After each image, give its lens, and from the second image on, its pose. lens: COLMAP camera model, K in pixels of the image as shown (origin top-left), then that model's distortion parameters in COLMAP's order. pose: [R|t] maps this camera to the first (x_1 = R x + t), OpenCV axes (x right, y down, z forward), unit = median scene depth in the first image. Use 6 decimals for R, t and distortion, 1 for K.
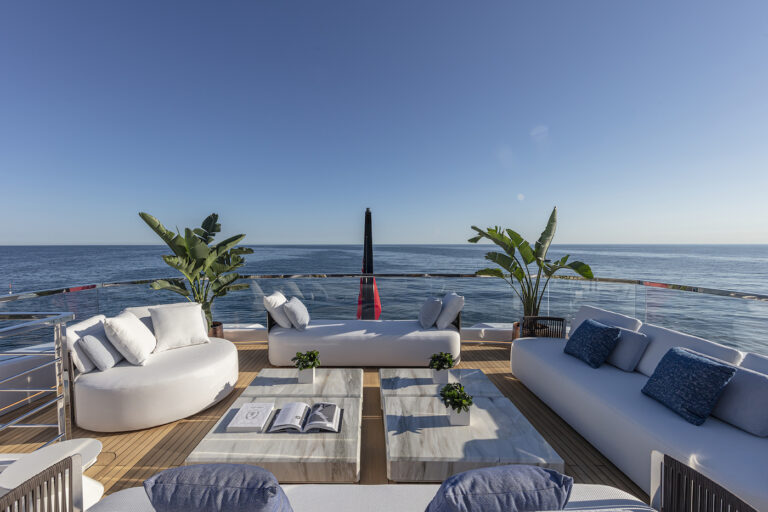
lens RADIAL K [[330.5, 0, 384.0], [0, 330.5, 256.0], [0, 0, 1]] dist [0.000629, -0.000119]
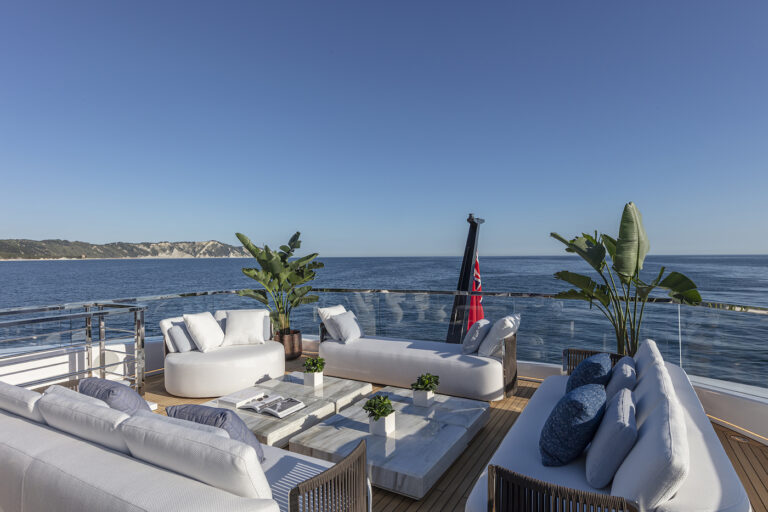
lens RADIAL K [[428.2, 0, 384.0], [0, 428.2, 256.0], [0, 0, 1]] dist [-0.000030, 0.000002]
pose [[0.863780, -0.017792, -0.503554, 0.519768], [0.001251, 0.999449, -0.033168, 0.000841], [0.503867, 0.028019, 0.863327, -0.087698]]
